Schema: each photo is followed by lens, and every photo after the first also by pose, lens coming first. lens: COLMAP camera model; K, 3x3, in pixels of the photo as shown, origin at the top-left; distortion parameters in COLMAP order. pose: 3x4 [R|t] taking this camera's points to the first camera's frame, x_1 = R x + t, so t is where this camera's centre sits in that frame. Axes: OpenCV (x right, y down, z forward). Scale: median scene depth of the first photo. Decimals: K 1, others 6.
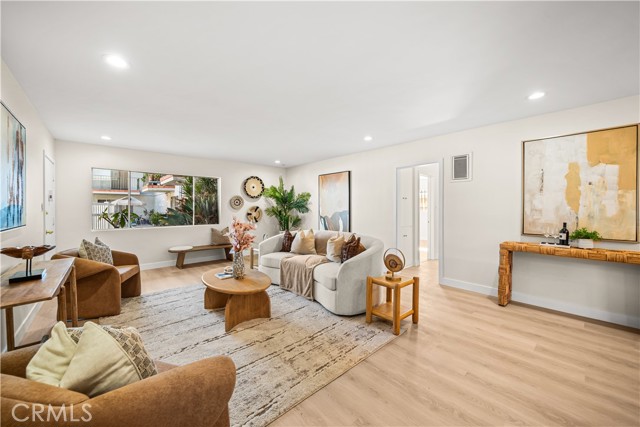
lens RADIAL K [[241.7, 0, 315.9], [0, 241.7, 208.3], [0, 0, 1]] dist [0.001573, -0.000137]
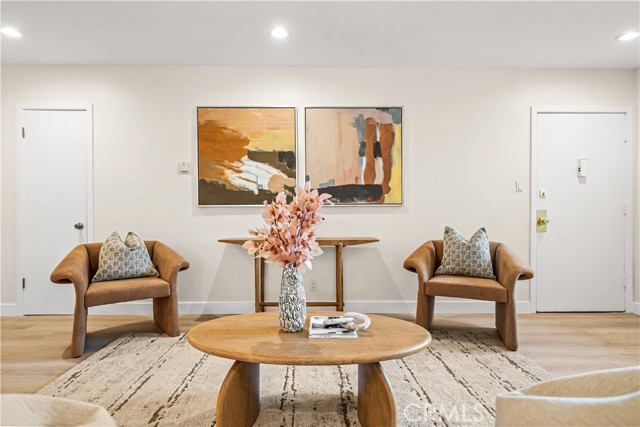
lens RADIAL K [[358.5, 0, 318.4], [0, 358.5, 213.1], [0, 0, 1]] dist [0.006439, 0.001581]
pose [[-0.660171, 0.008710, -0.751065, 0.093378], [0.001474, 0.999946, 0.010302, 0.057837], [0.751114, 0.005694, -0.660148, 1.094673]]
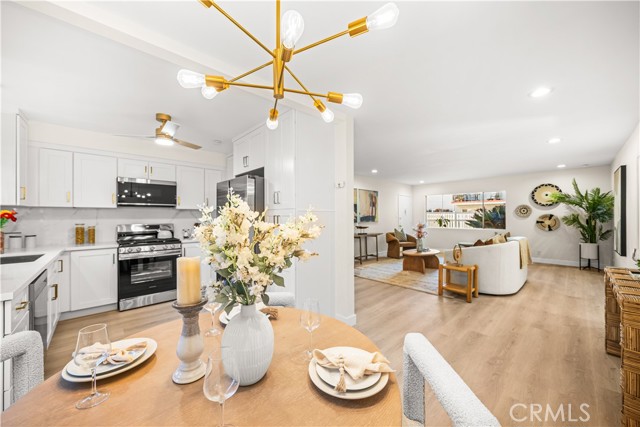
lens RADIAL K [[241.7, 0, 319.7], [0, 241.7, 215.7], [0, 0, 1]] dist [0.001573, -0.000137]
pose [[0.021075, -0.001071, -0.999777, 1.244993], [0.002016, 0.999997, -0.001029, -0.006113], [0.999776, -0.001994, 0.021077, 0.103751]]
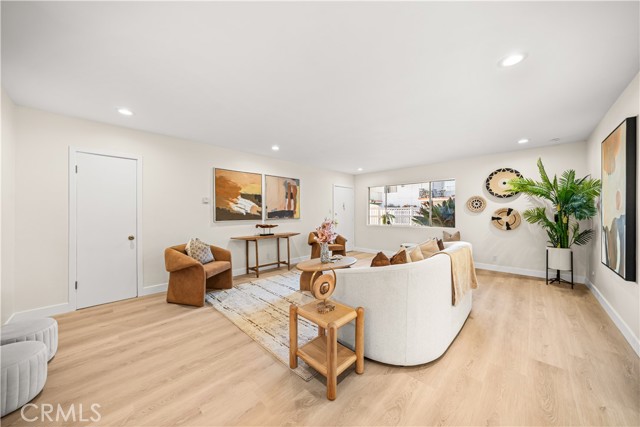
lens RADIAL K [[220.3, 0, 319.7], [0, 220.3, 213.3], [0, 0, 1]] dist [-0.004285, 0.000064]
pose [[0.065025, 0.004369, -0.997874, 0.687677], [0.002368, 0.999987, 0.004533, 0.004555], [0.997881, -0.002658, 0.065014, 0.672187]]
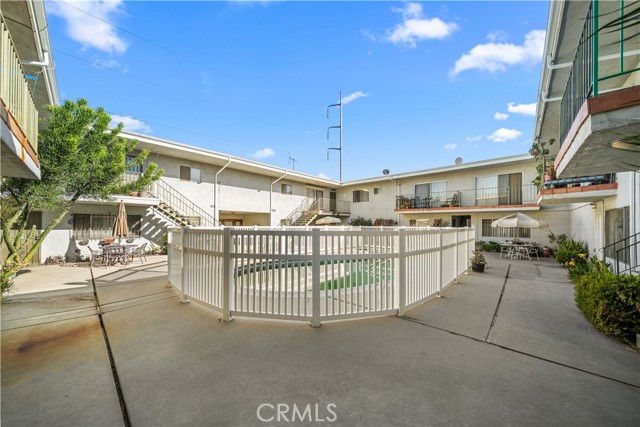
lens RADIAL K [[220.3, 0, 316.4], [0, 220.3, 224.5], [0, 0, 1]] dist [-0.004285, 0.000064]
pose [[0.088009, -0.000658, -0.996119, -1.052384], [-0.010343, 0.999945, -0.001574, -0.055478], [0.996066, 0.010441, 0.087998, 1.877107]]
